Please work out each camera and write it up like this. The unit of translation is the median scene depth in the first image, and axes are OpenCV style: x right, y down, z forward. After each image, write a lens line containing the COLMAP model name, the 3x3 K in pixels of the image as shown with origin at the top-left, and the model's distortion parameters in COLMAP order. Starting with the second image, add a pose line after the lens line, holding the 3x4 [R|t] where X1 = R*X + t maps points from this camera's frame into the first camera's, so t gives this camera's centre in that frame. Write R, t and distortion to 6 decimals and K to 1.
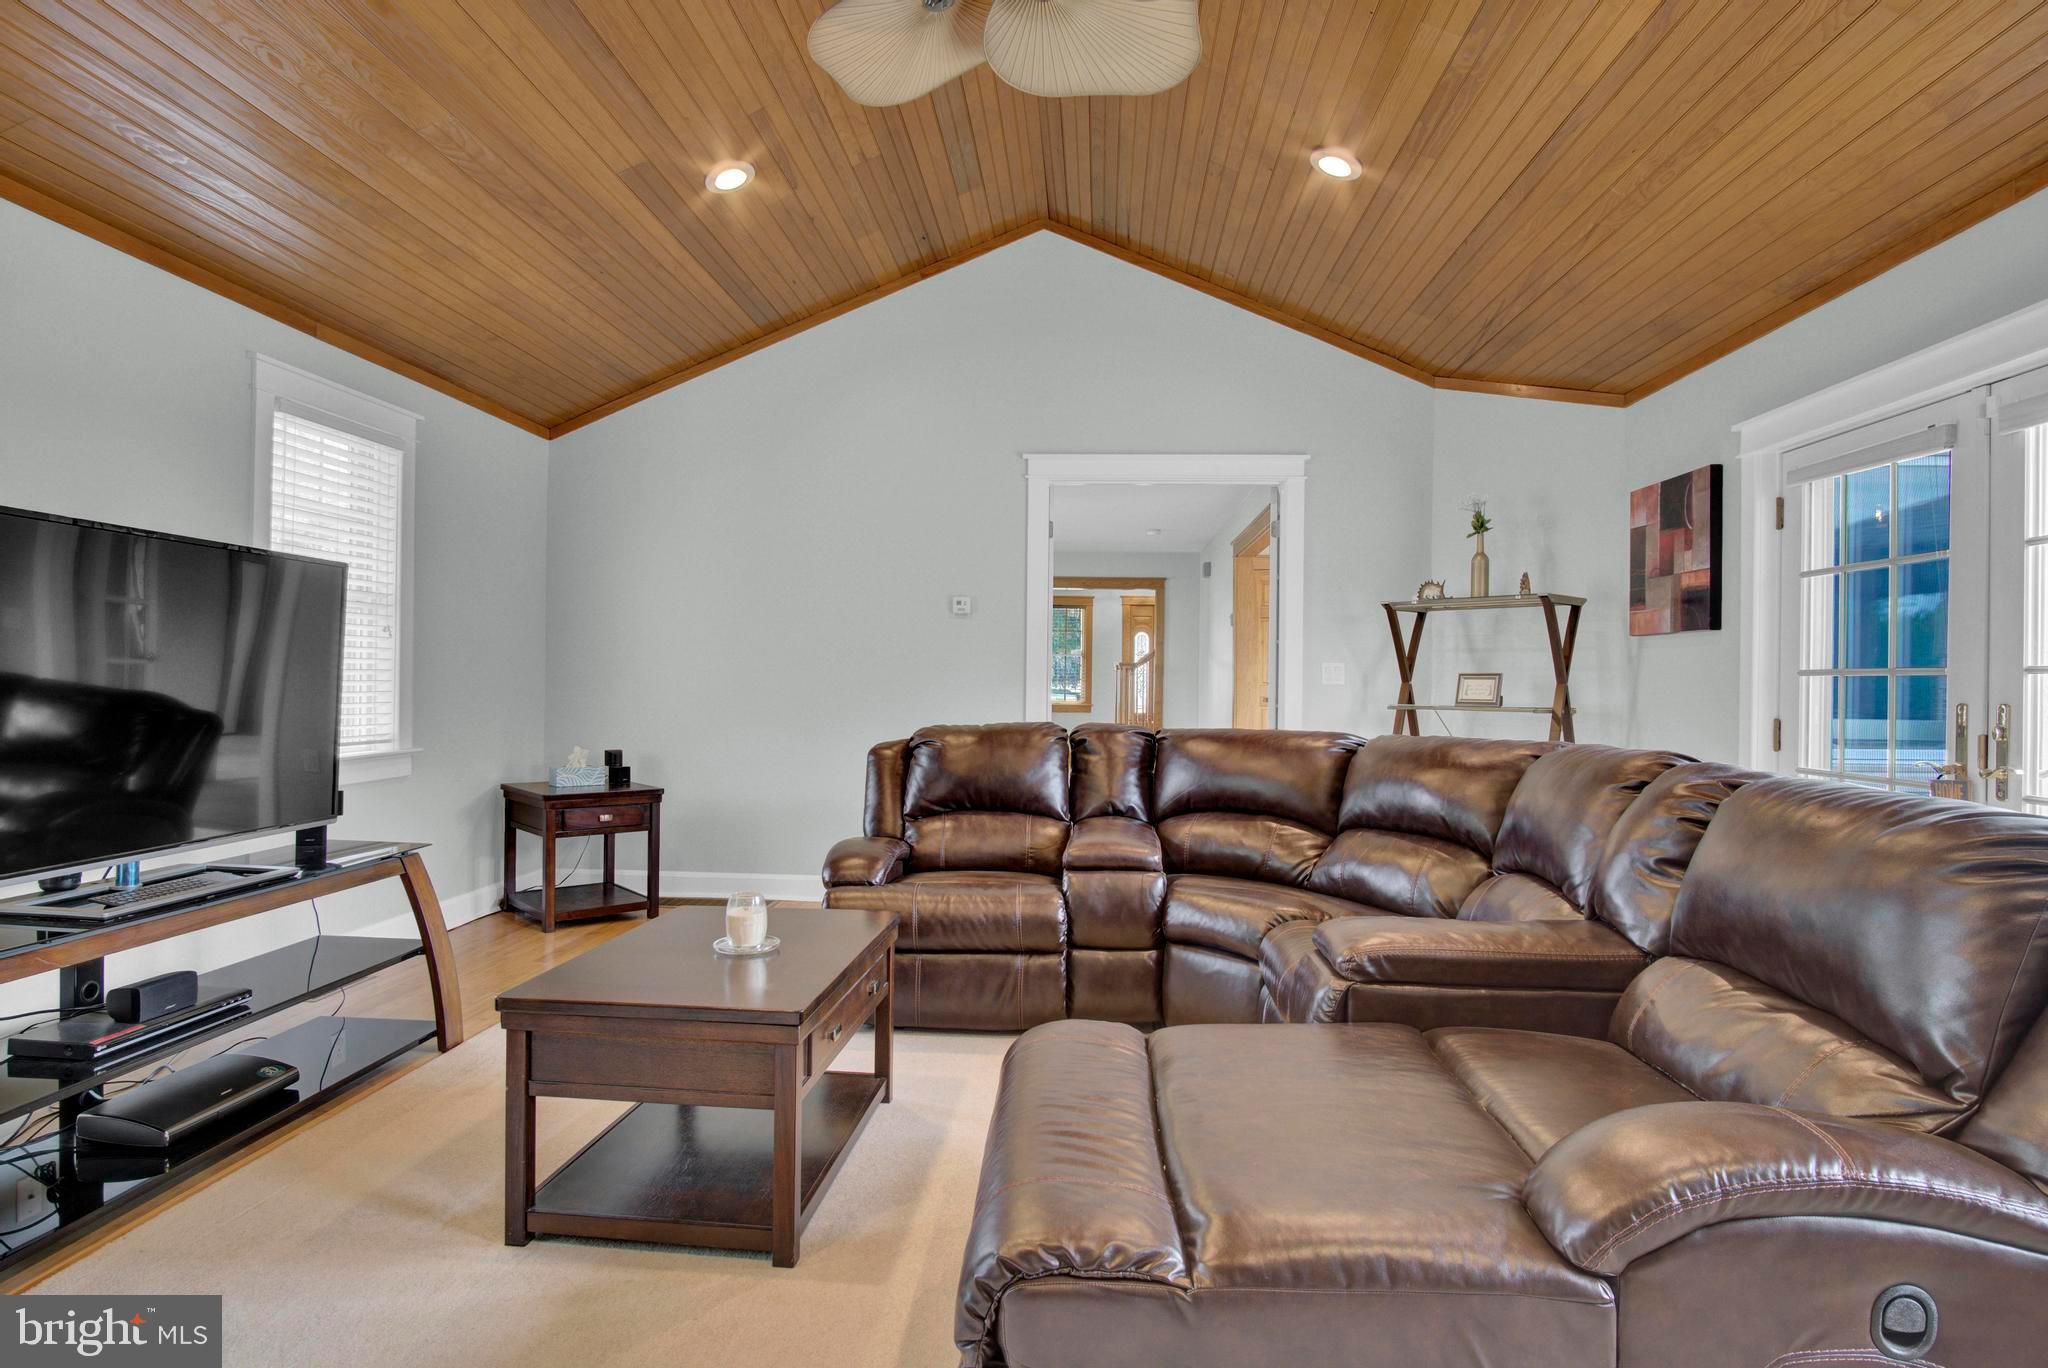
lens RADIAL K [[1095.4, 0, 1023.8], [0, 1095.4, 686.0], [0, 0, 1]] dist [-0.022078, 0.002351]
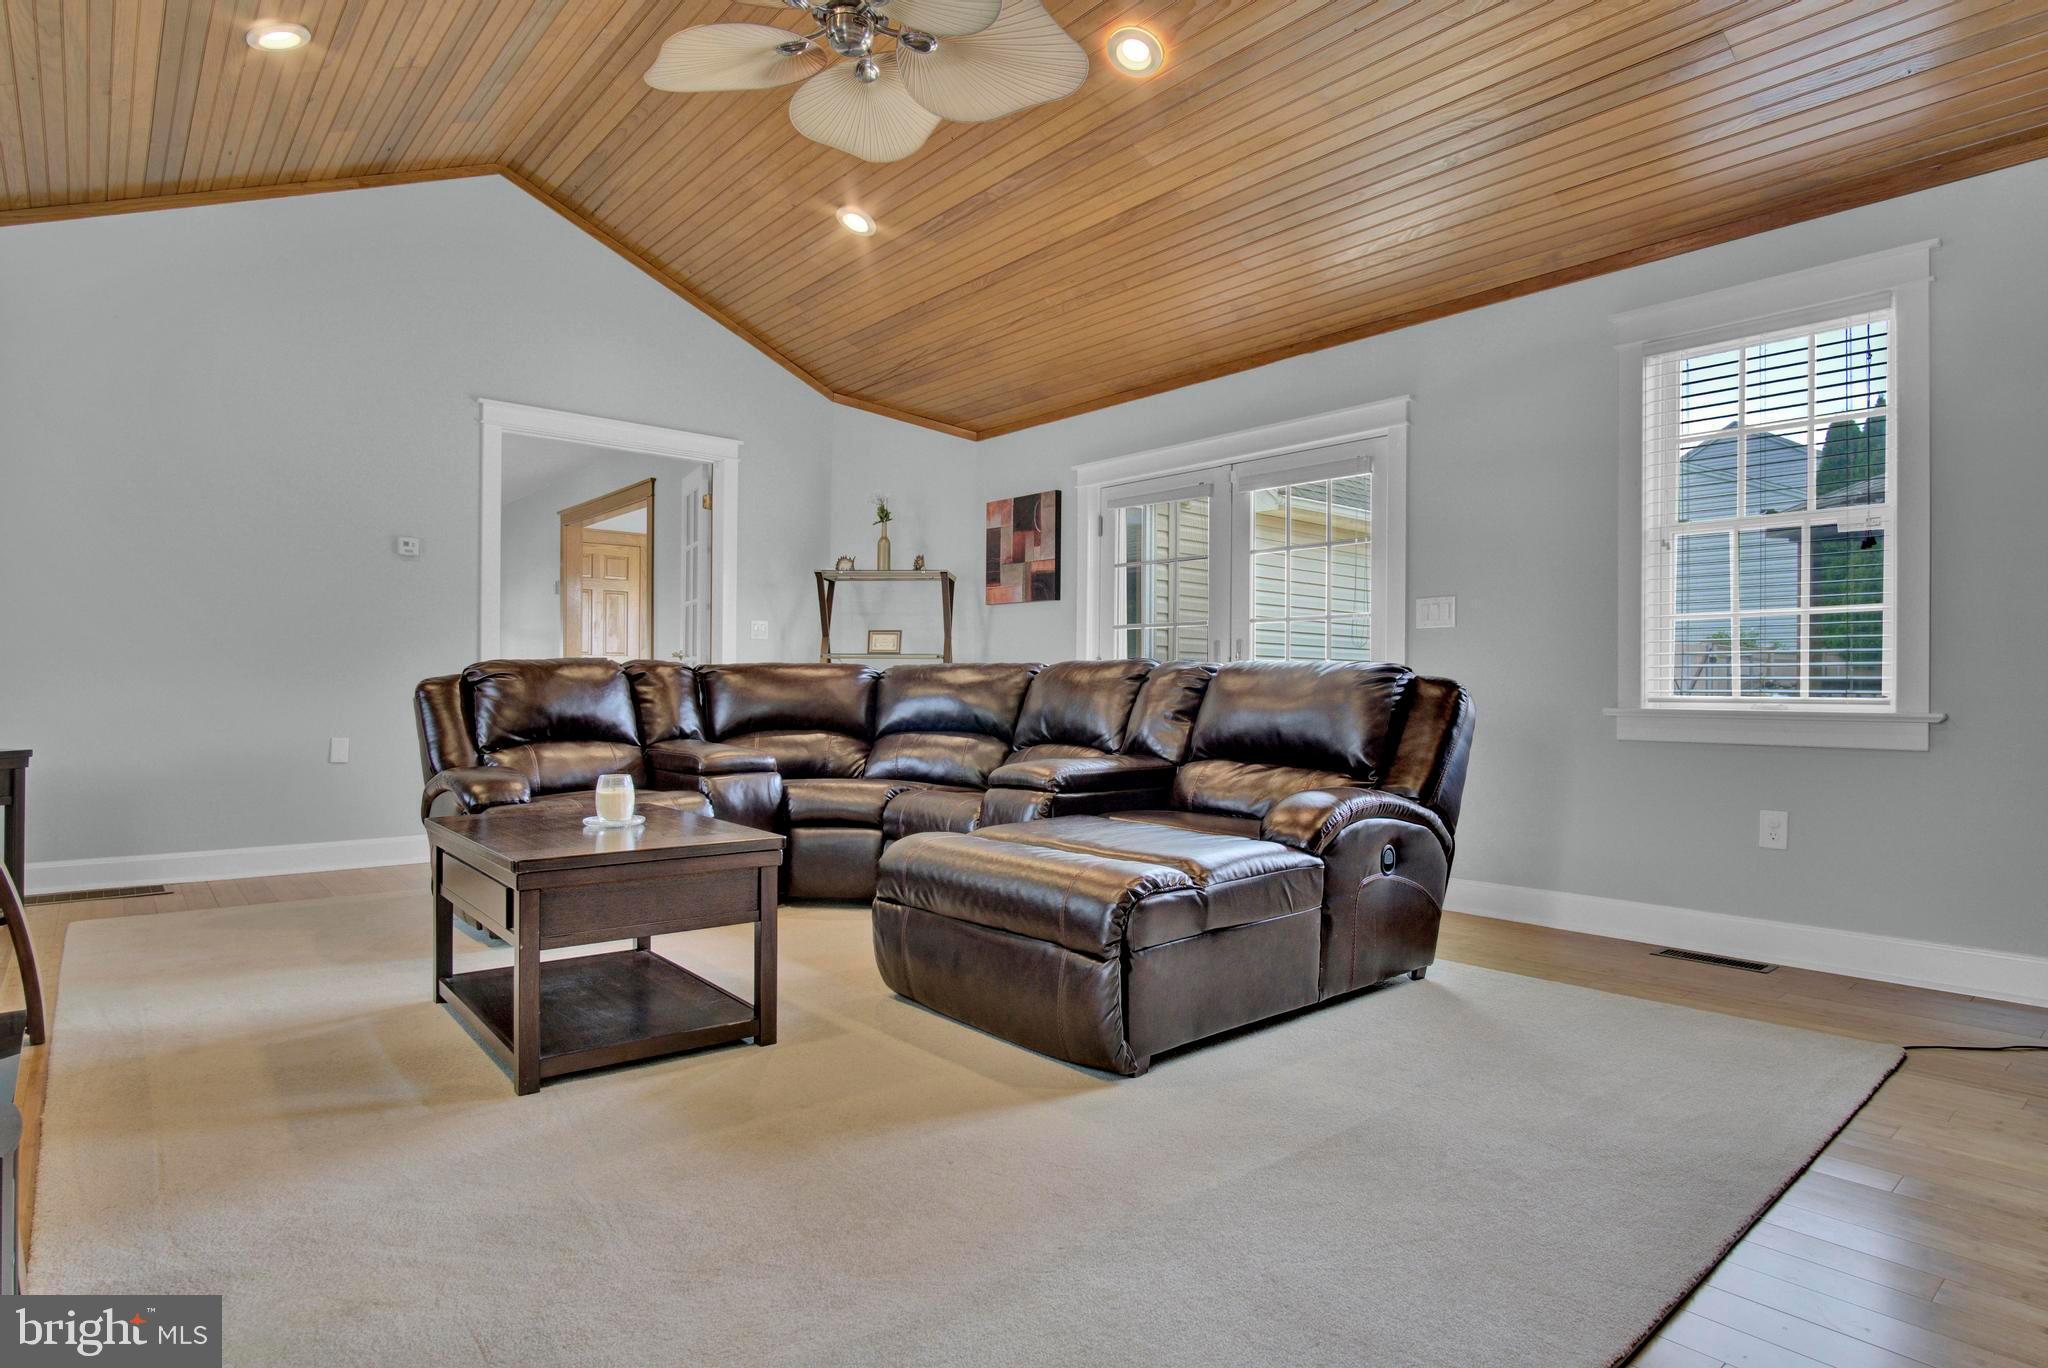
lens RADIAL K [[1095.4, 0, 1023.8], [0, 1095.4, 686.0], [0, 0, 1]] dist [-0.022078, 0.002351]
pose [[0.713711, -0.006044, 0.700414, -0.437195], [0.003355, 0.999981, 0.005211, 0.056479], [-0.700432, -0.001369, 0.713718, -0.051358]]
